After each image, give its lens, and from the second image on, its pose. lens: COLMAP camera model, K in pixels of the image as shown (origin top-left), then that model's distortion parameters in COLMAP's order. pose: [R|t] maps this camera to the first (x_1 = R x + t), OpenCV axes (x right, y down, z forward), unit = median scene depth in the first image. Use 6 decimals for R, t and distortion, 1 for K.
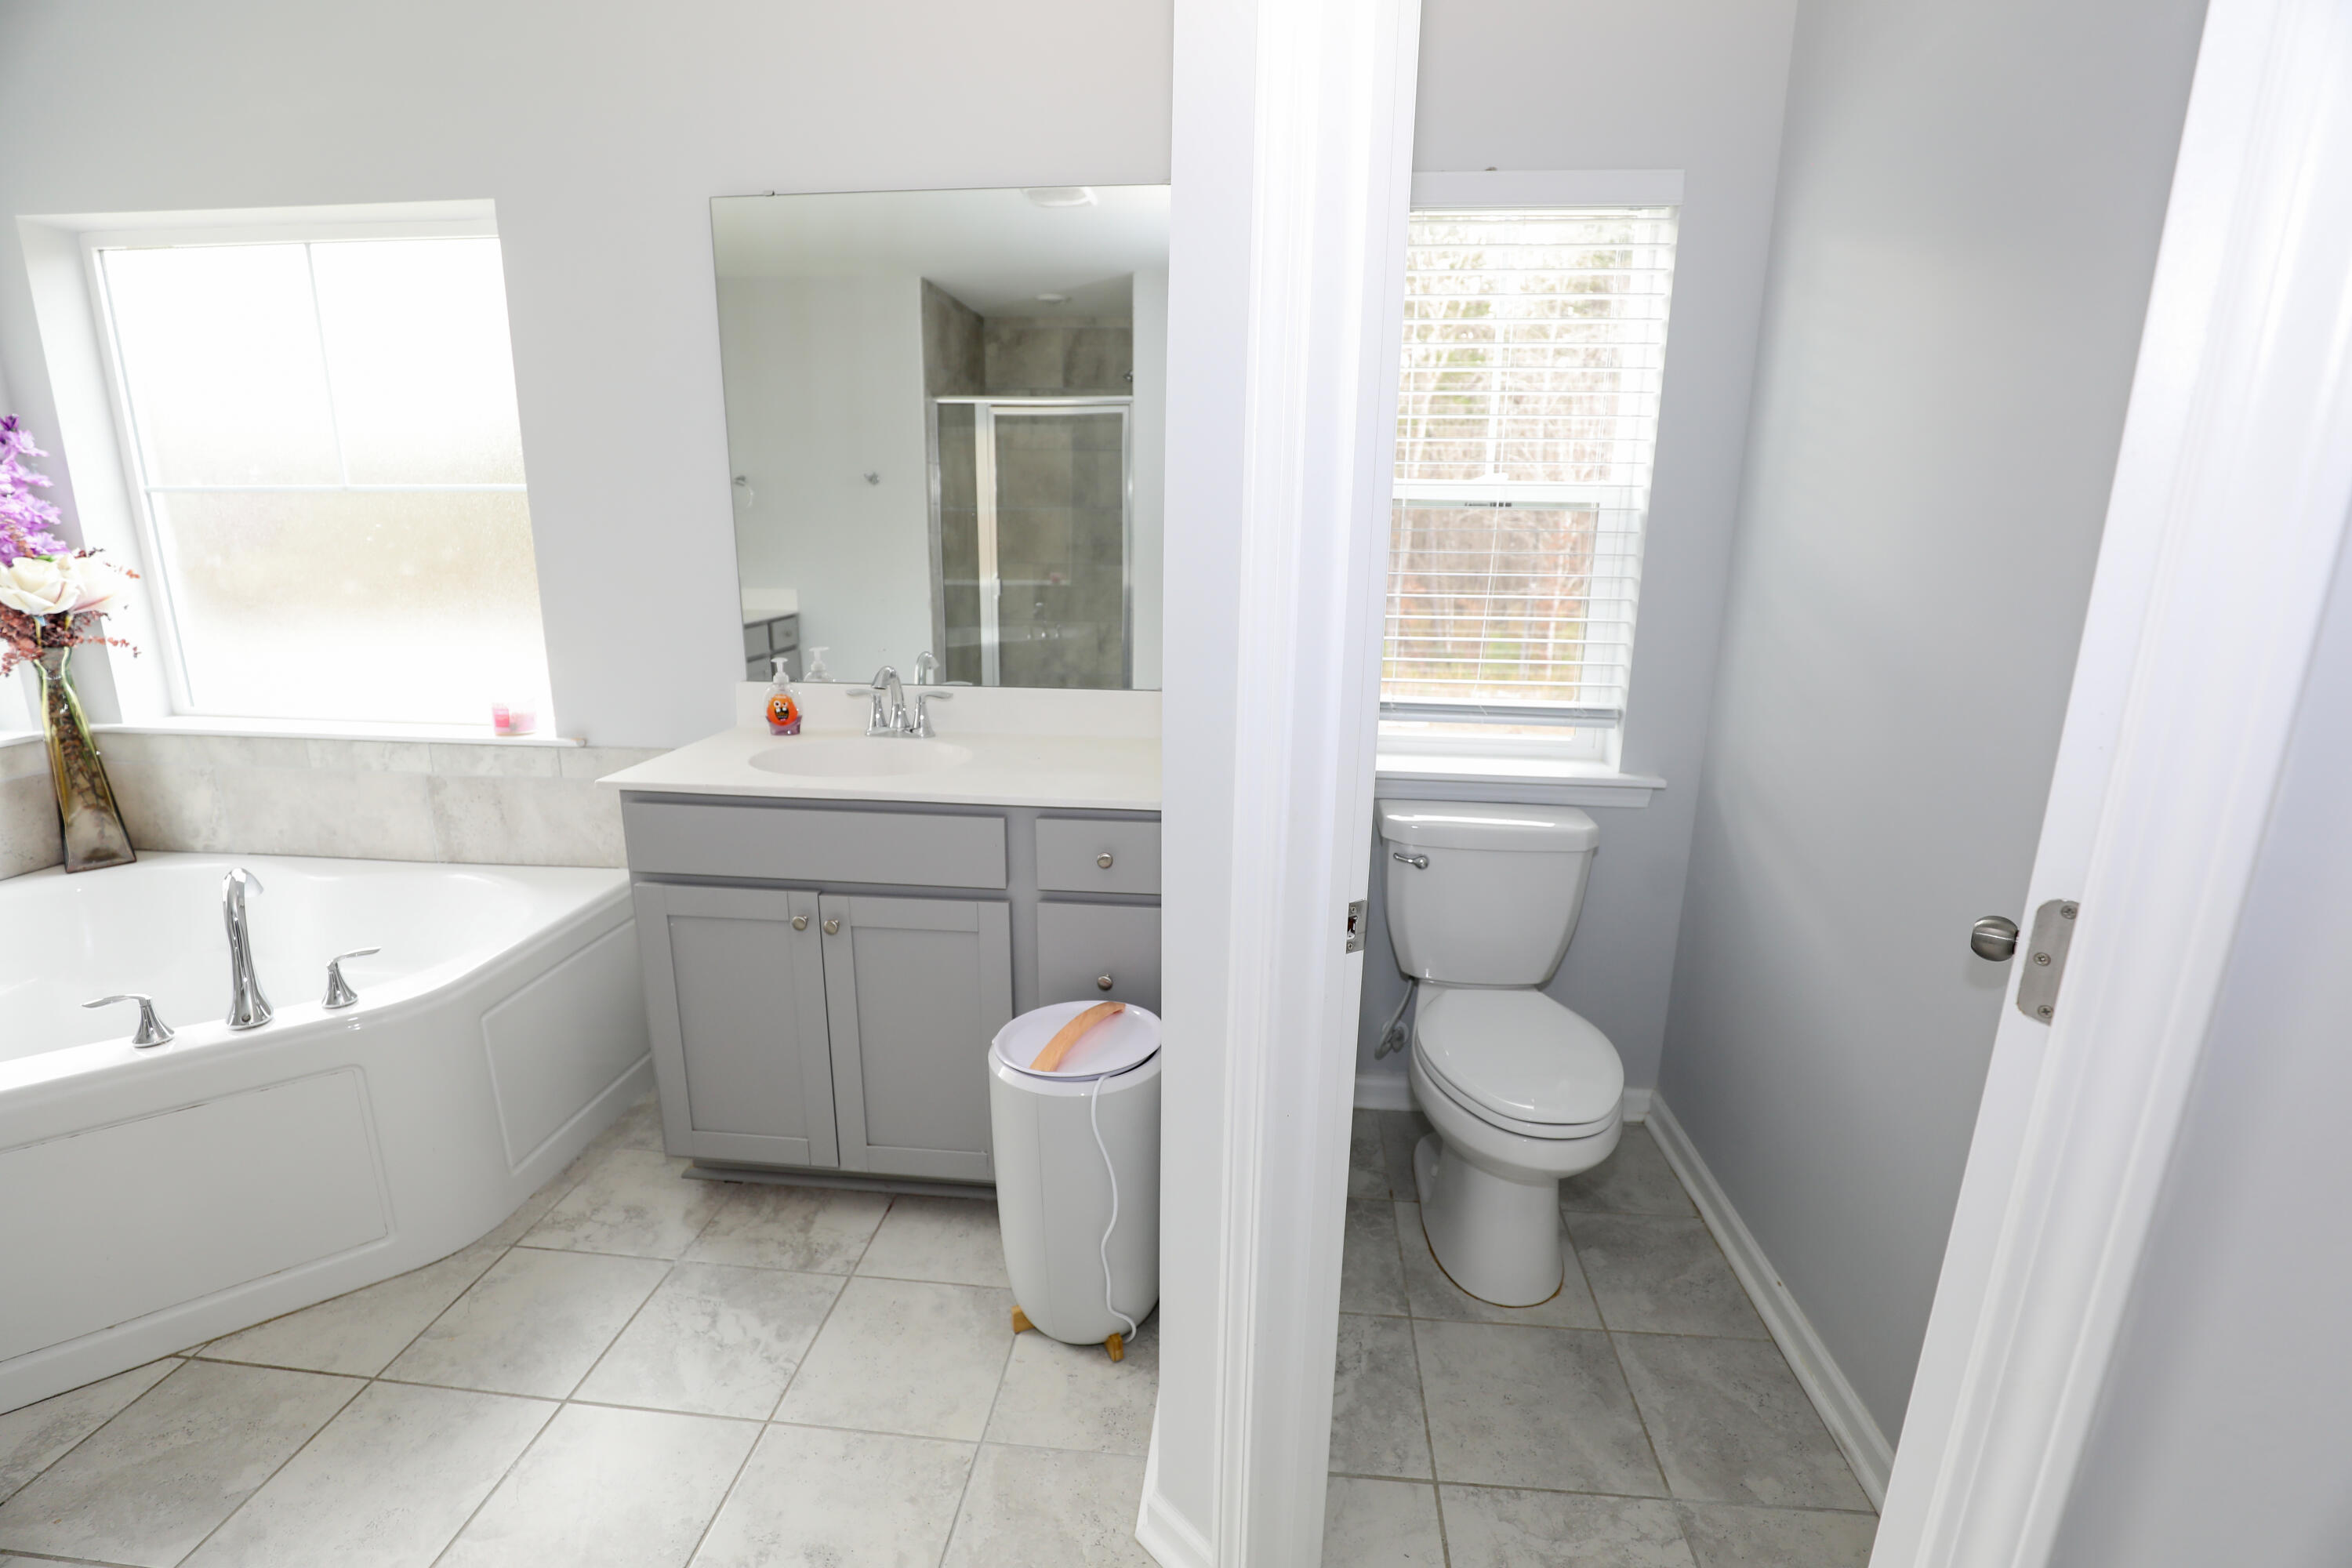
lens RADIAL K [[1080.5, 0, 1175.4], [0, 1080.5, 787.8], [0, 0, 1]] dist [-0.019874, -0.000215]
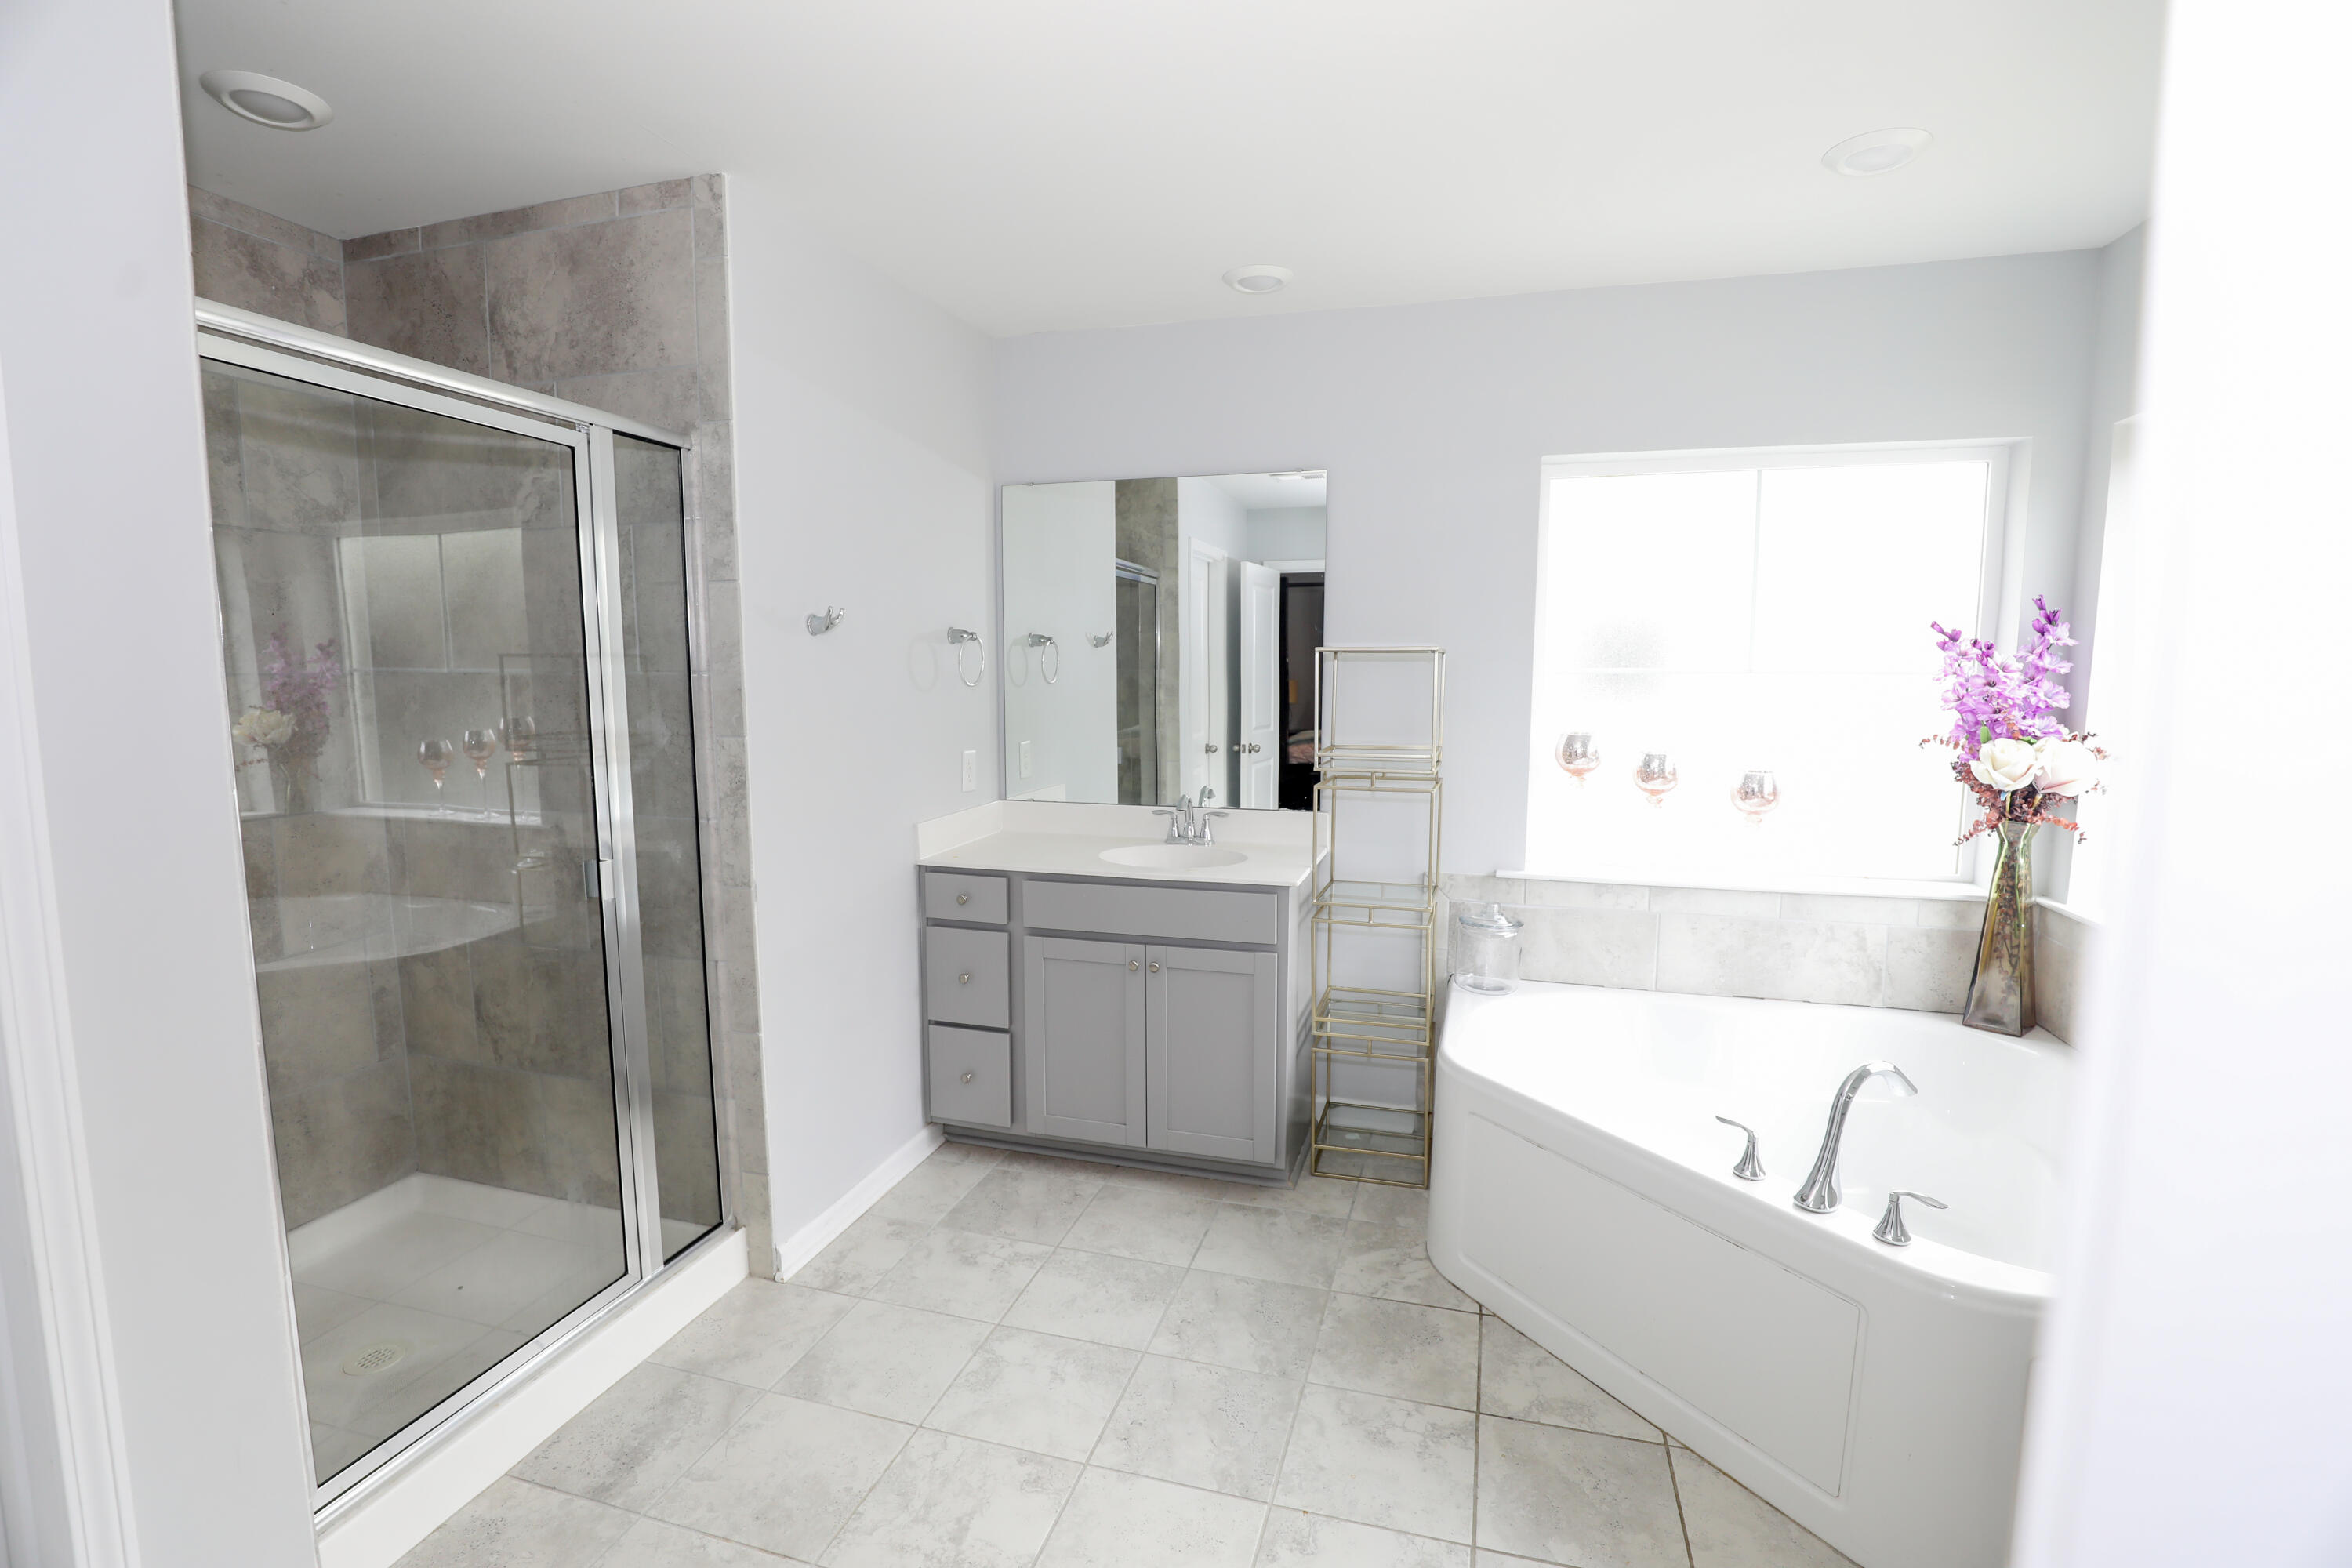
lens RADIAL K [[1080.5, 0, 1174.5], [0, 1080.5, 786.9], [0, 0, 1]] dist [-0.019874, -0.000215]
pose [[-0.183655, 0.099791, -0.977912, 0.184309], [-0.238622, 0.960551, 0.142833, -0.154106], [0.953588, 0.259583, -0.152598, 0.451574]]
